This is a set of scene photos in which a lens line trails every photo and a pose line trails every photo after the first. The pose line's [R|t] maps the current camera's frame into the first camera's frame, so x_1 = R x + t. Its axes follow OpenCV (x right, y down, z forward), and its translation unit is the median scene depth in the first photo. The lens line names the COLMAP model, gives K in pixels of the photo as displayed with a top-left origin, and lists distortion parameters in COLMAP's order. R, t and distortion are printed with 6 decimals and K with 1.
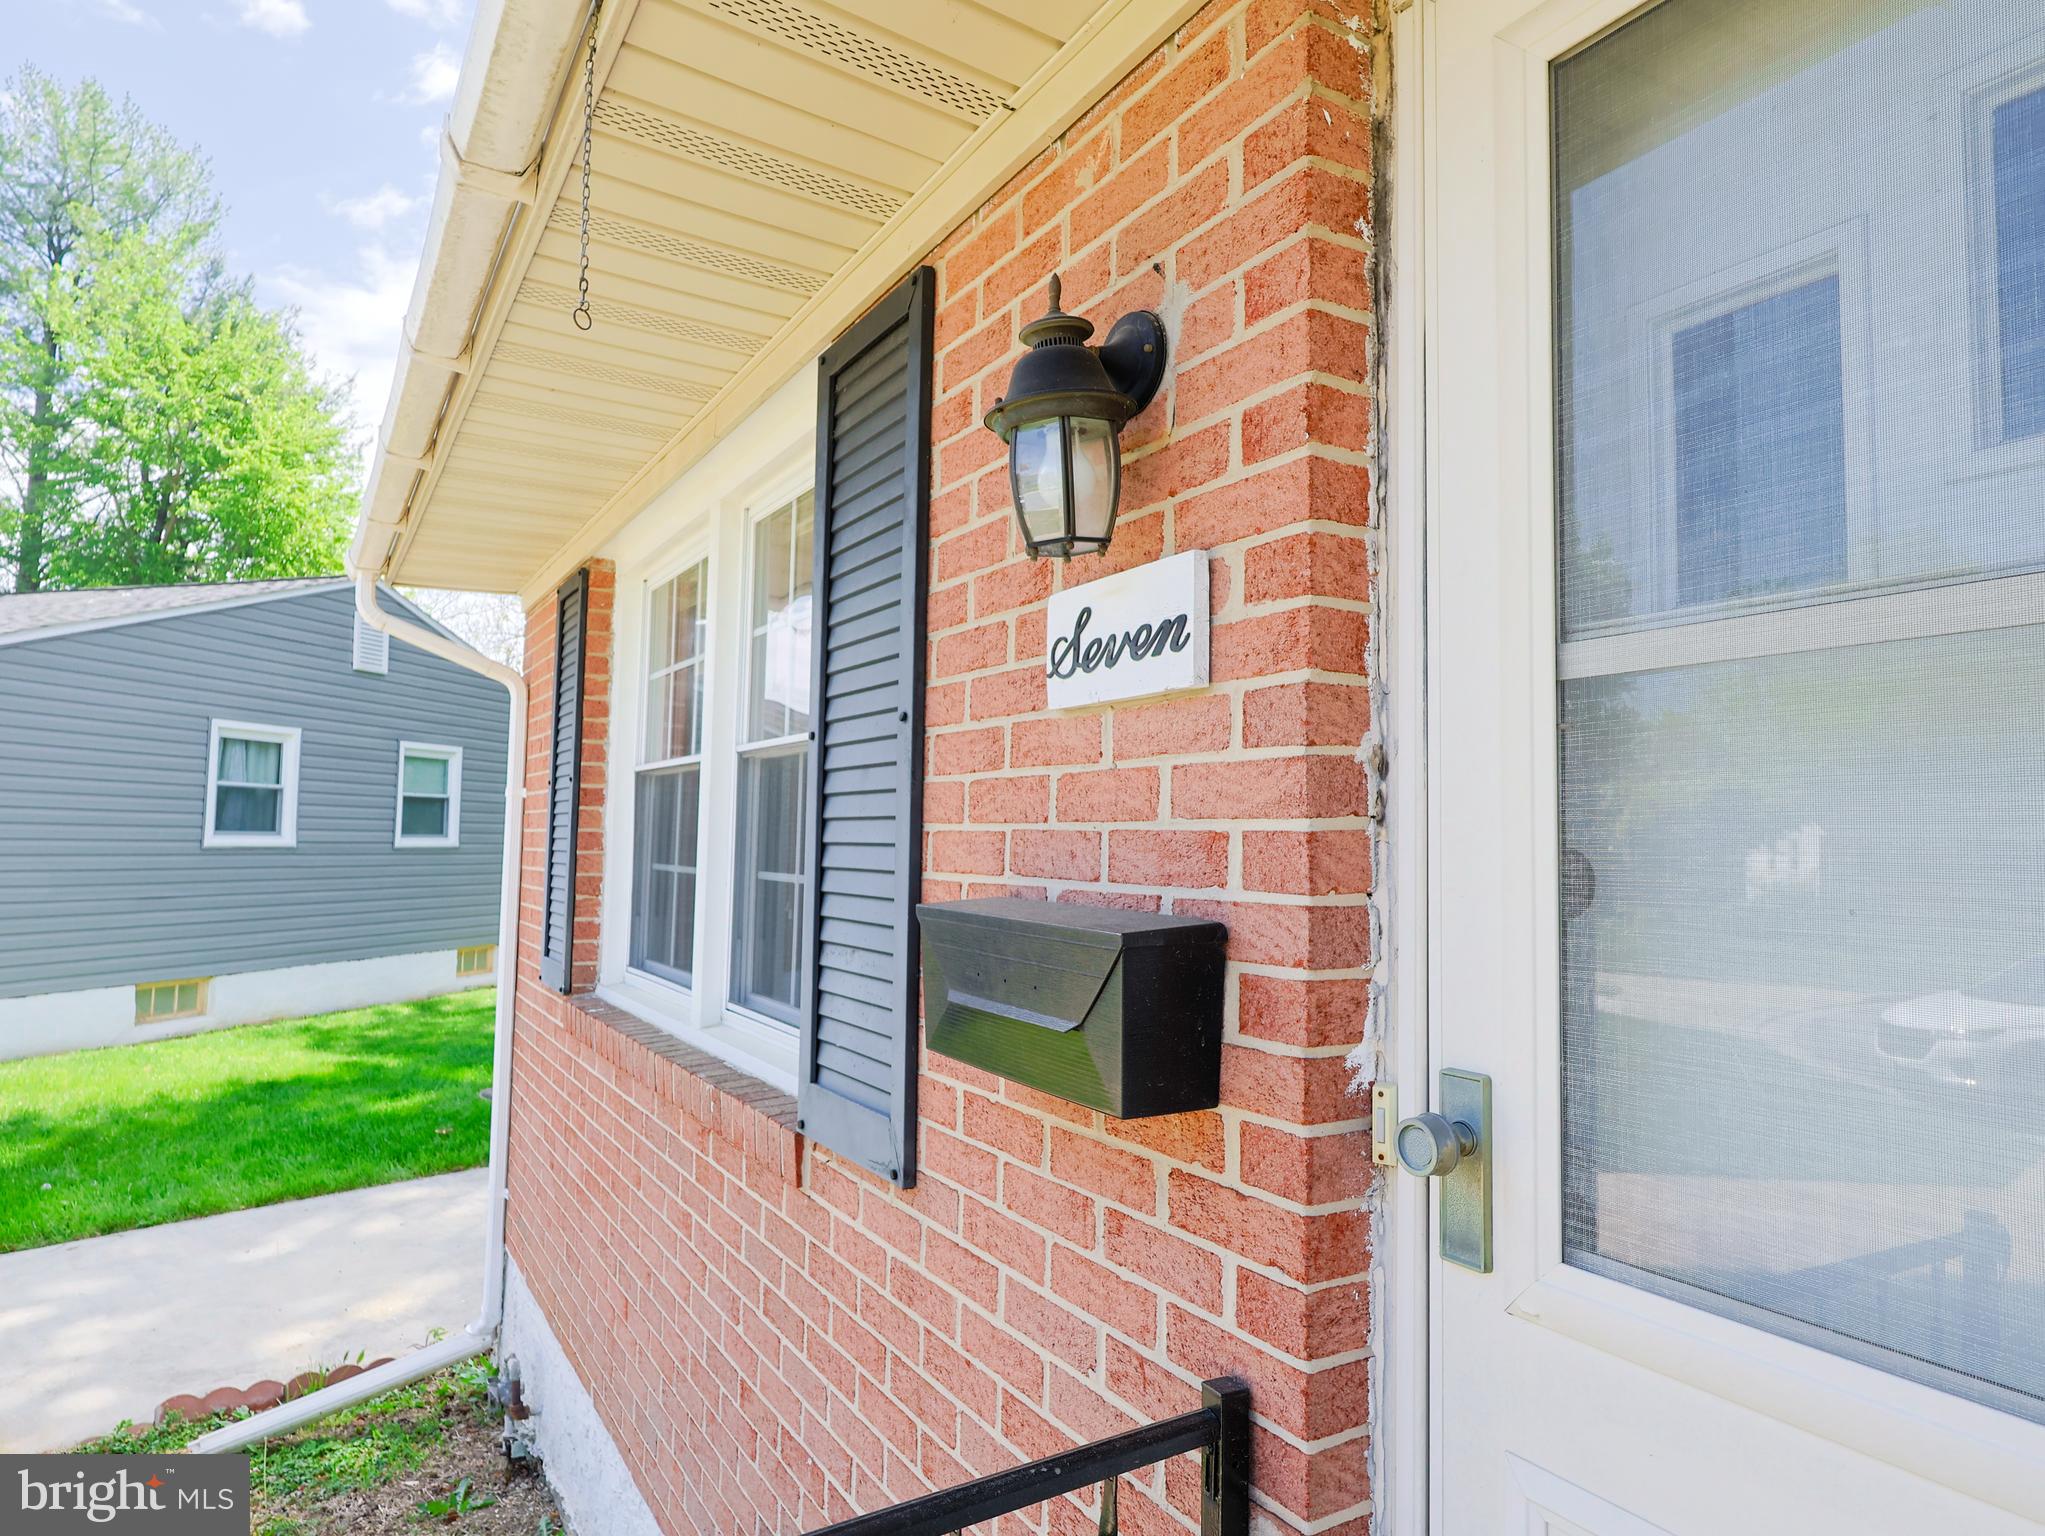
lens RADIAL K [[1249.0, 0, 1022.5], [0, 1249.0, 768.0], [0, 0, 1]] dist [0.000708, 0.000080]
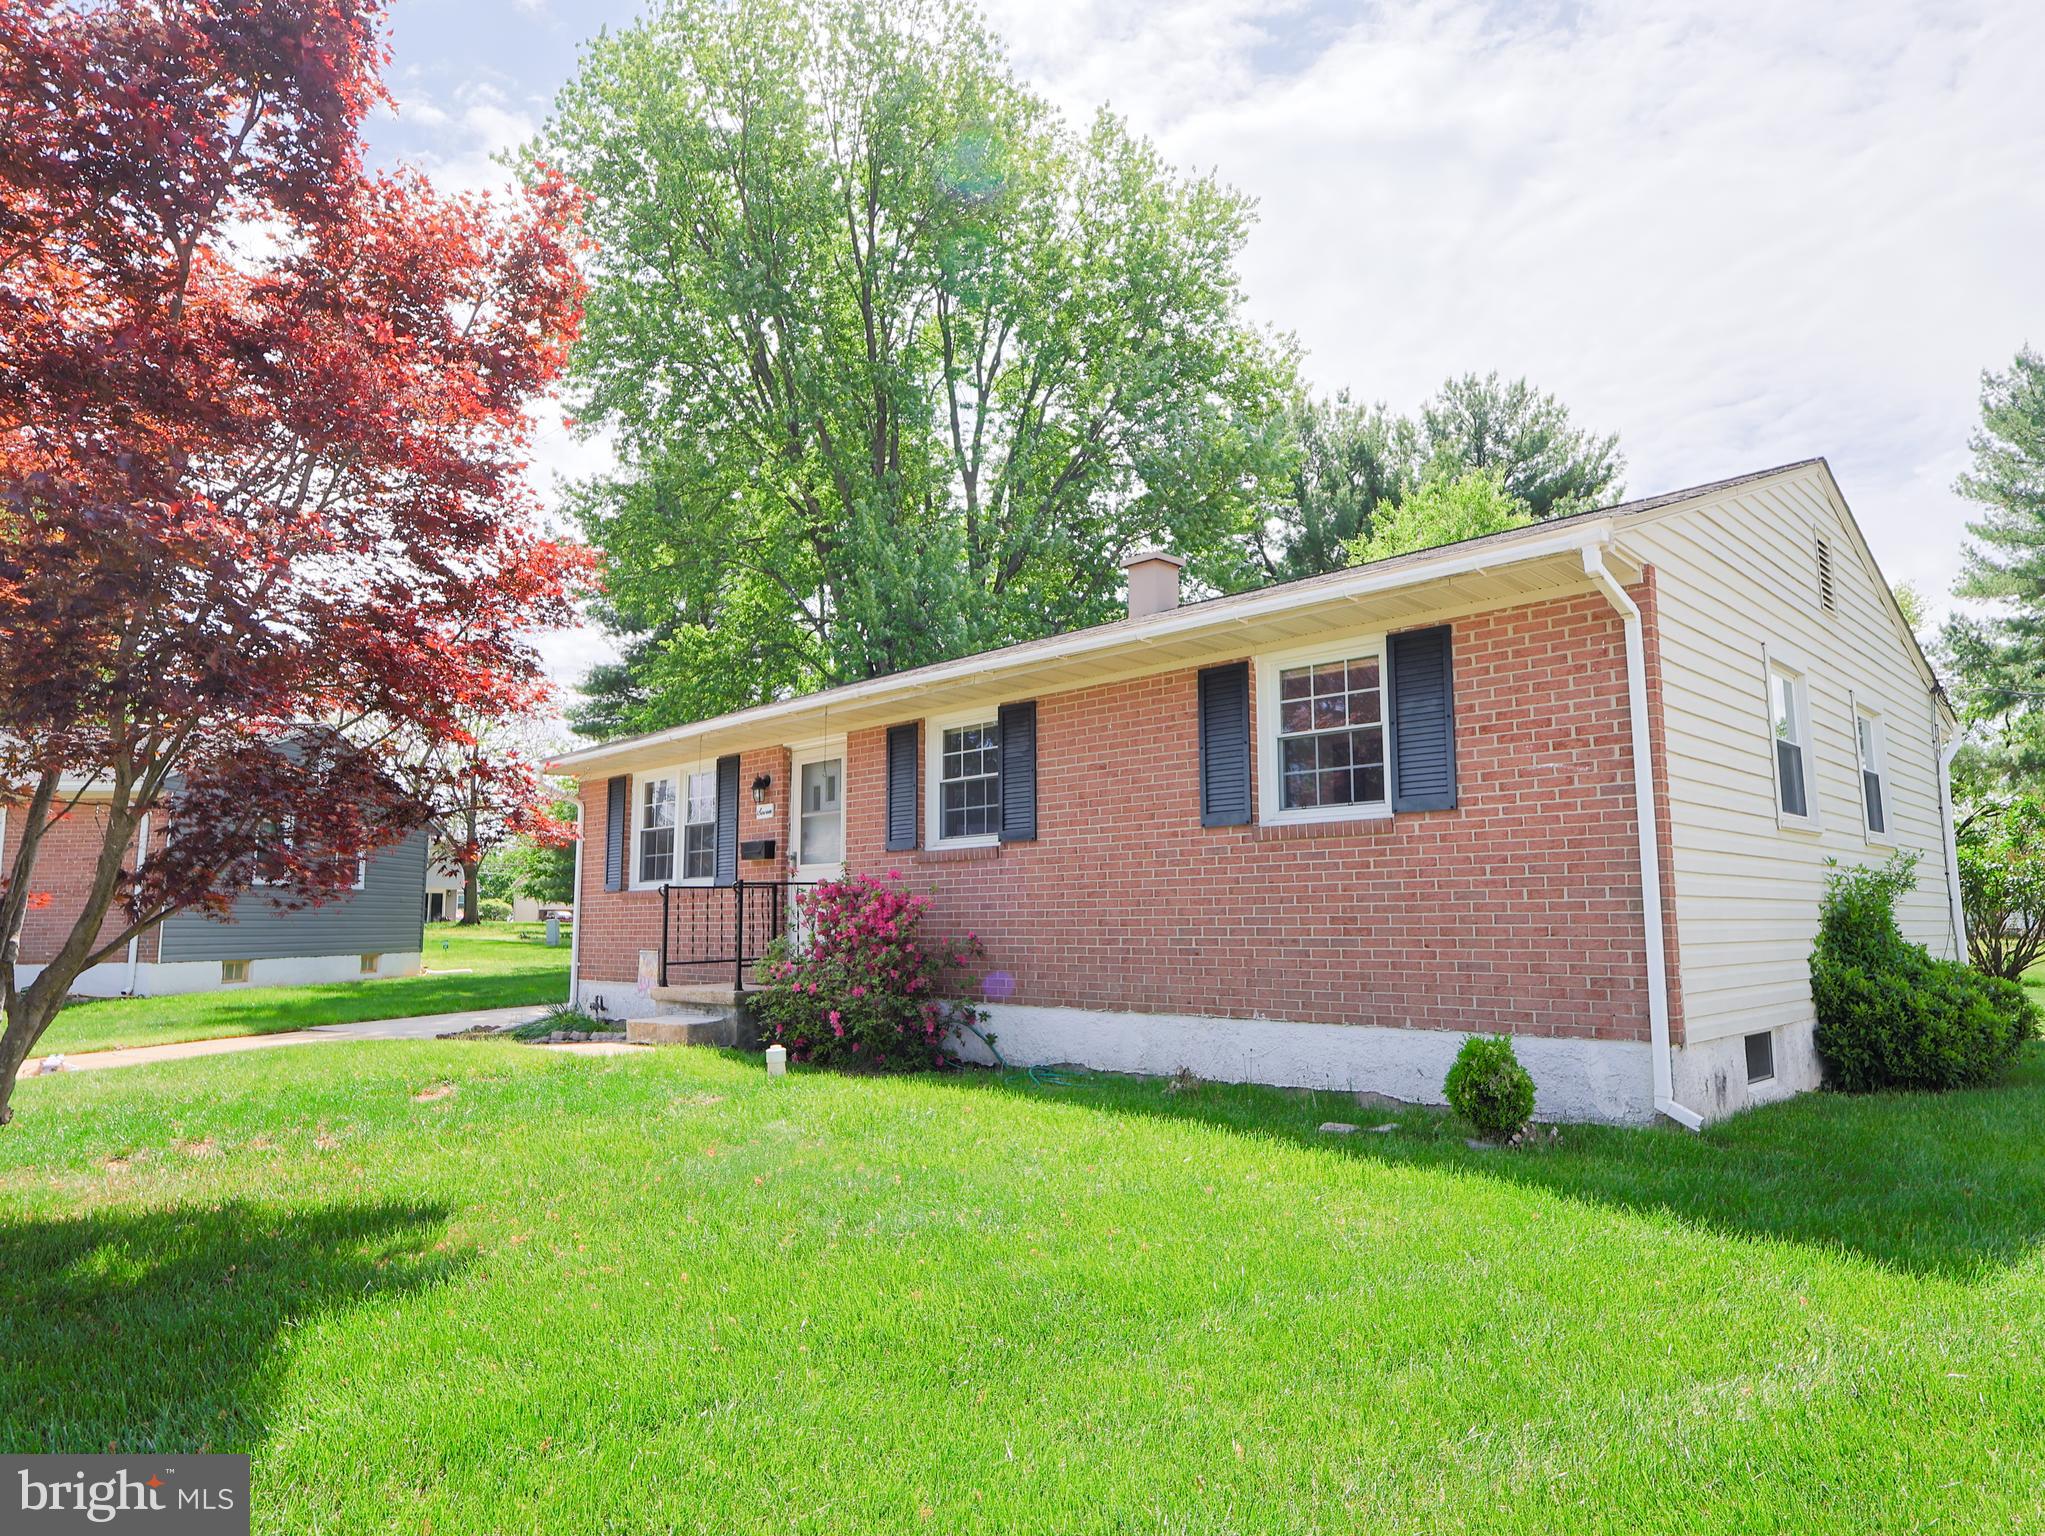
lens RADIAL K [[1249.0, 0, 1022.5], [0, 1249.0, 768.0], [0, 0, 1]] dist [0.000708, 0.000080]
pose [[0.969409, 0.006171, 0.245374, -0.391627], [0.009524, 0.997985, -0.062725, 0.193580], [-0.245267, 0.063143, 0.967397, -9.561977]]
